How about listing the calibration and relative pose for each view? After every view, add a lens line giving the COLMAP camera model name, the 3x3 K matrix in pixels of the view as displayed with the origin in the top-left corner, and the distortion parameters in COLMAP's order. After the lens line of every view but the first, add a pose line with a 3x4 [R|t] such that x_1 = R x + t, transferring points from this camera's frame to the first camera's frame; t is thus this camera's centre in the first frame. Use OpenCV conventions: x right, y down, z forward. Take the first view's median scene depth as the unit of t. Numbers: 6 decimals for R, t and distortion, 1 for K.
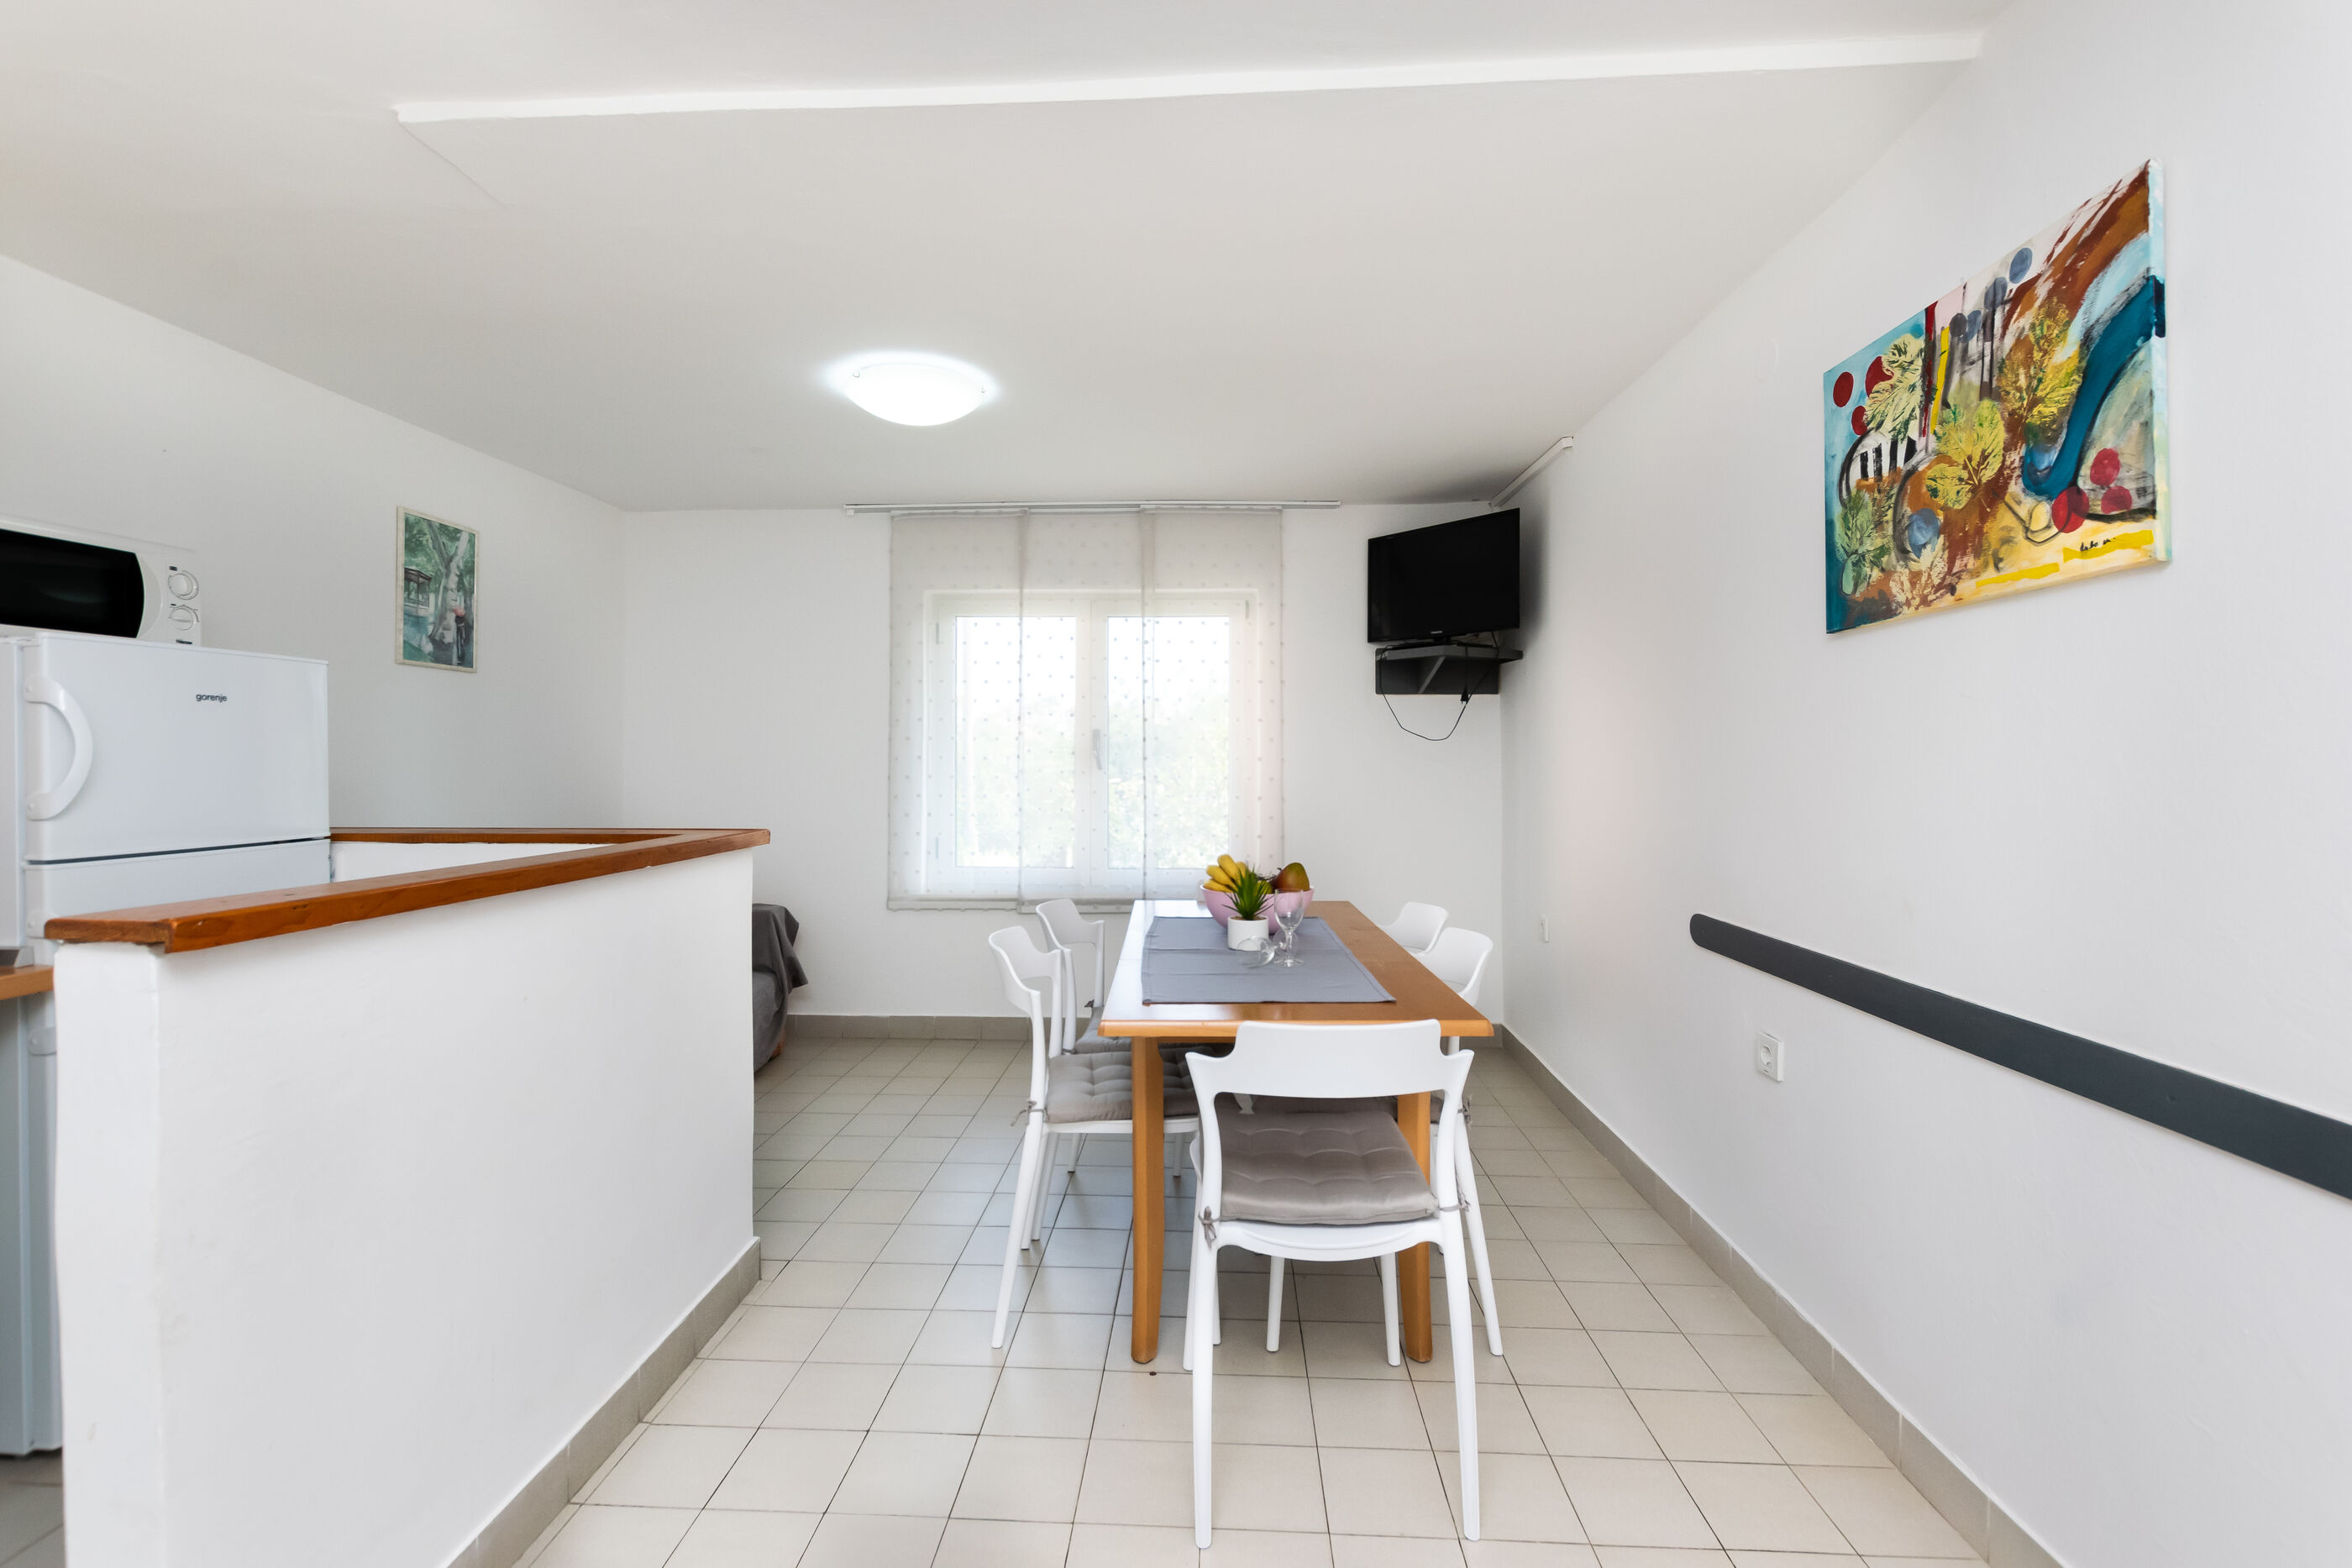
lens RADIAL K [[1030.6, 0, 1175.1], [0, 1030.6, 760.1], [0, 0, 1]] dist [0.008259, -0.000481]
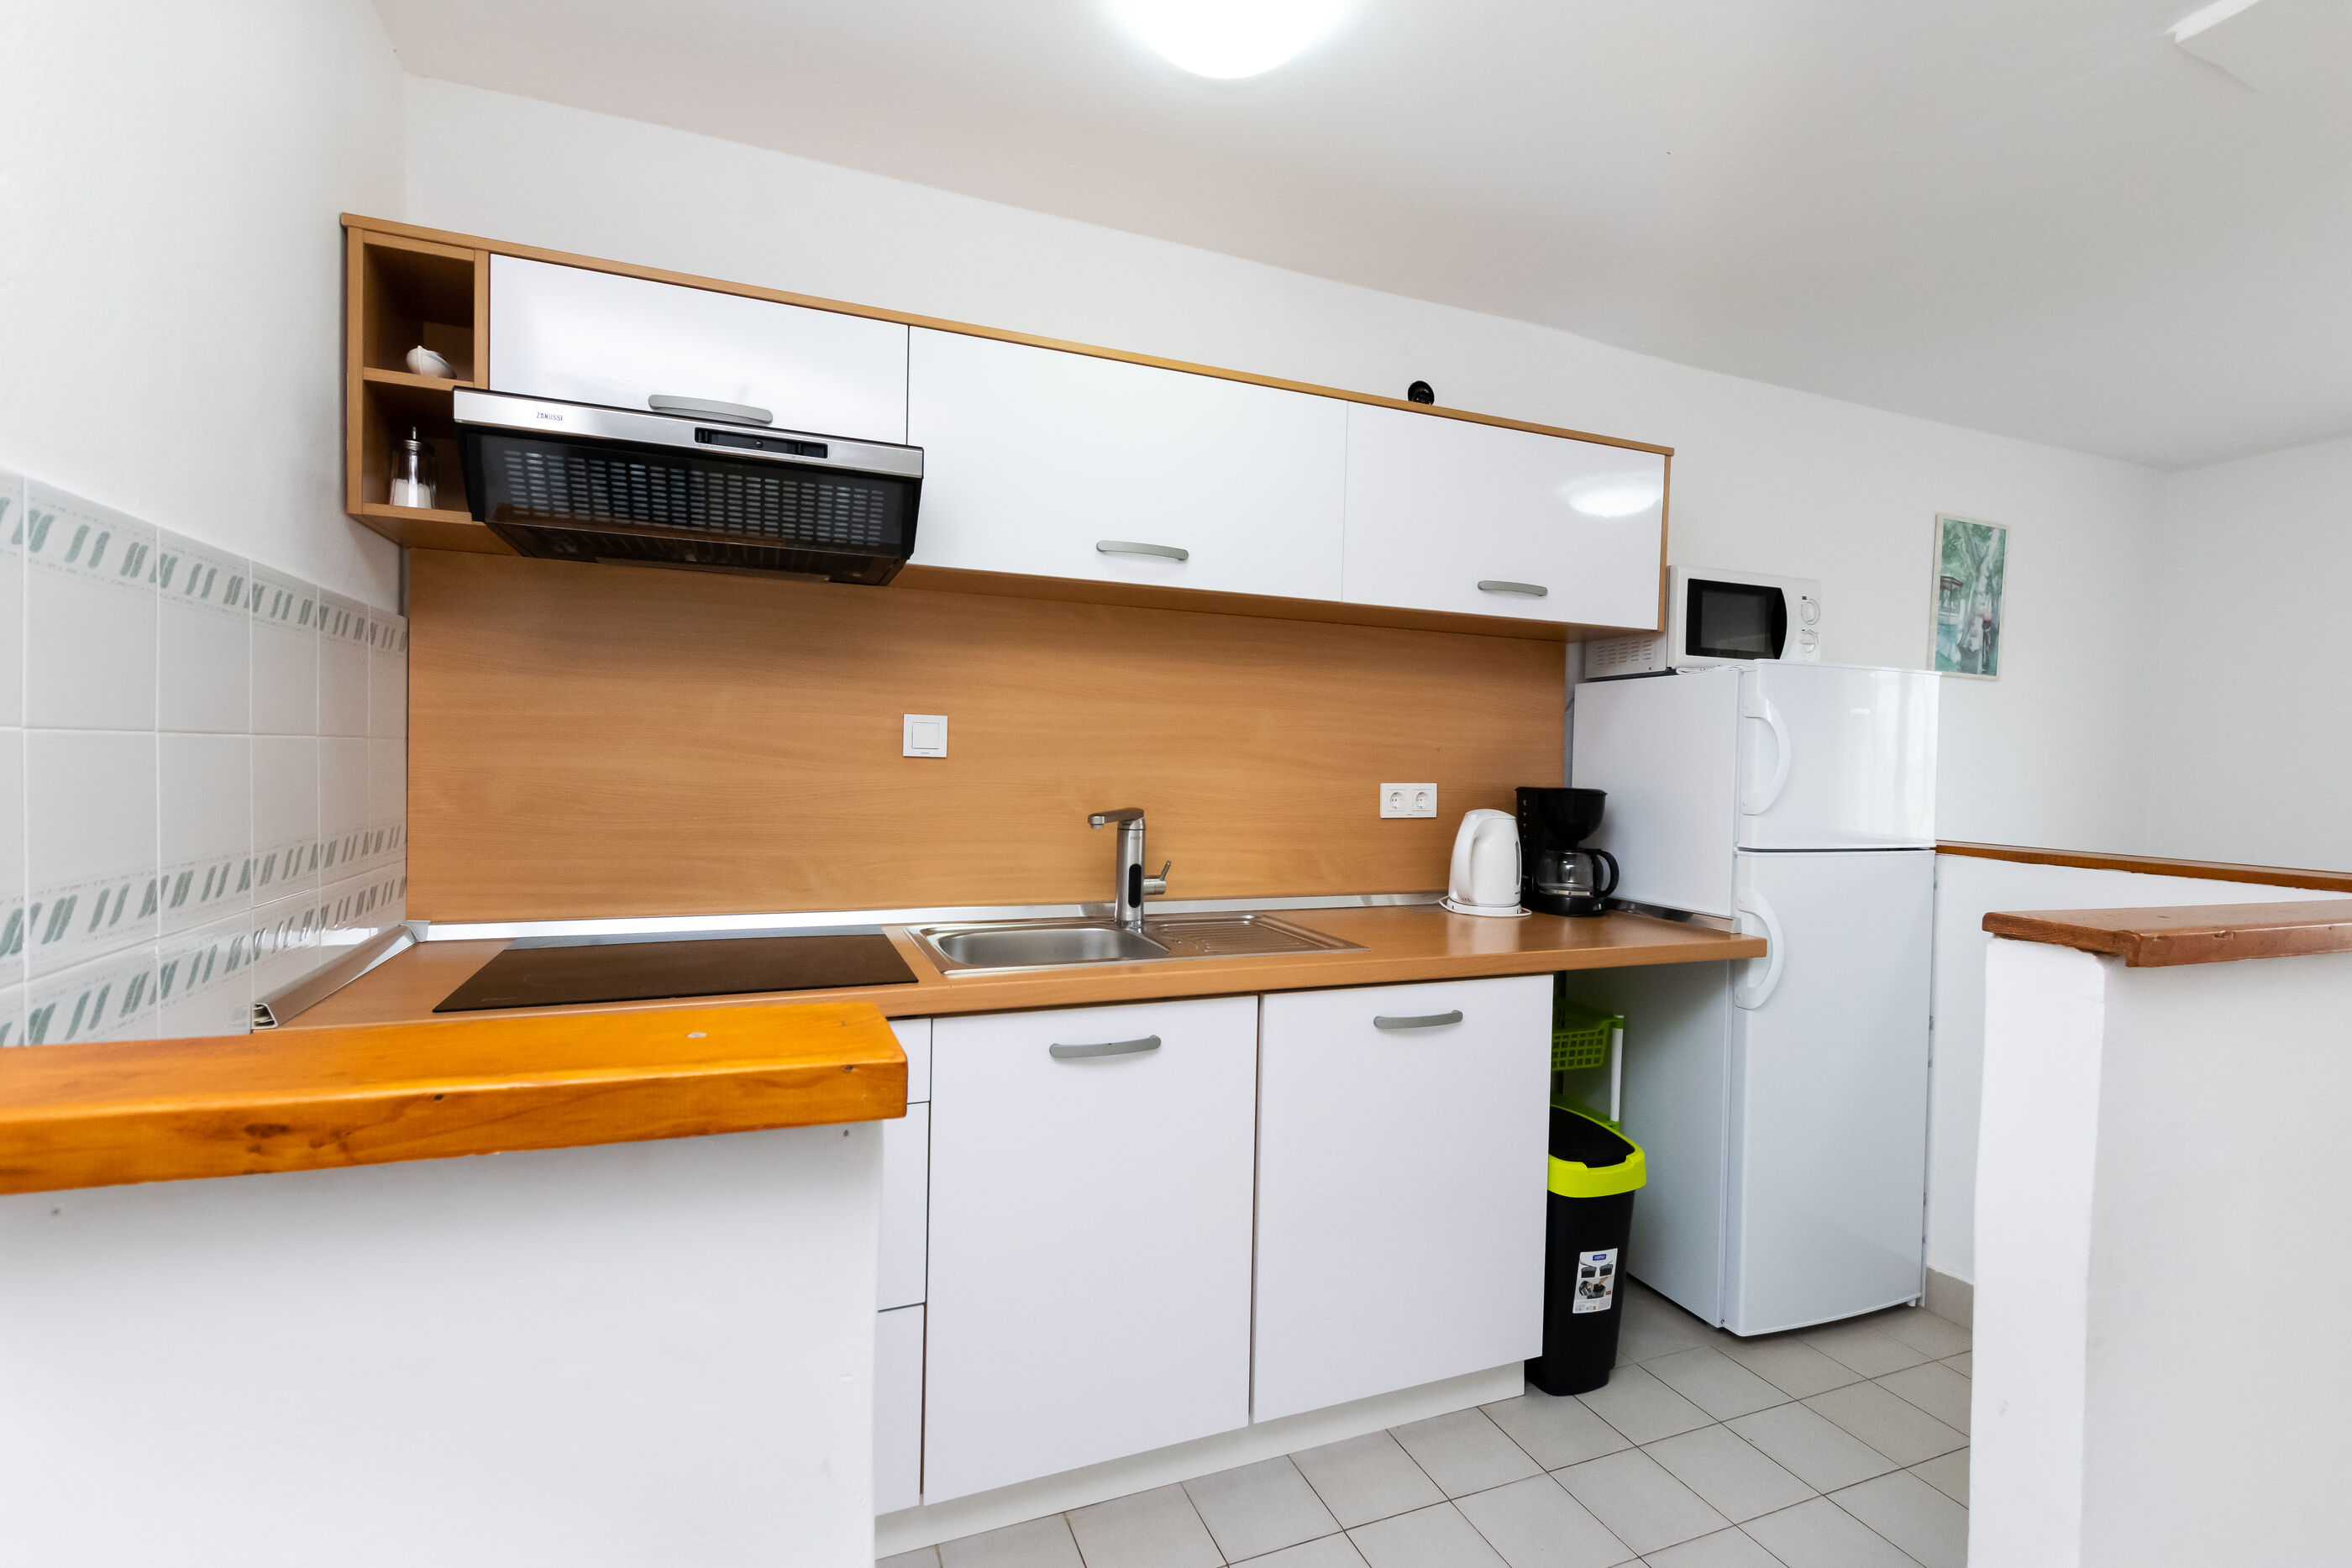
lens RADIAL K [[1047.5, 0, 1165.2], [0, 1047.5, 777.5], [0, 0, 1]] dist [0.003415, -0.001074]
pose [[0.415122, 0.029657, -0.909282, -0.140370], [-0.029350, 0.999385, 0.019197, 0.005700], [0.909292, 0.018719, 0.415737, -0.065877]]
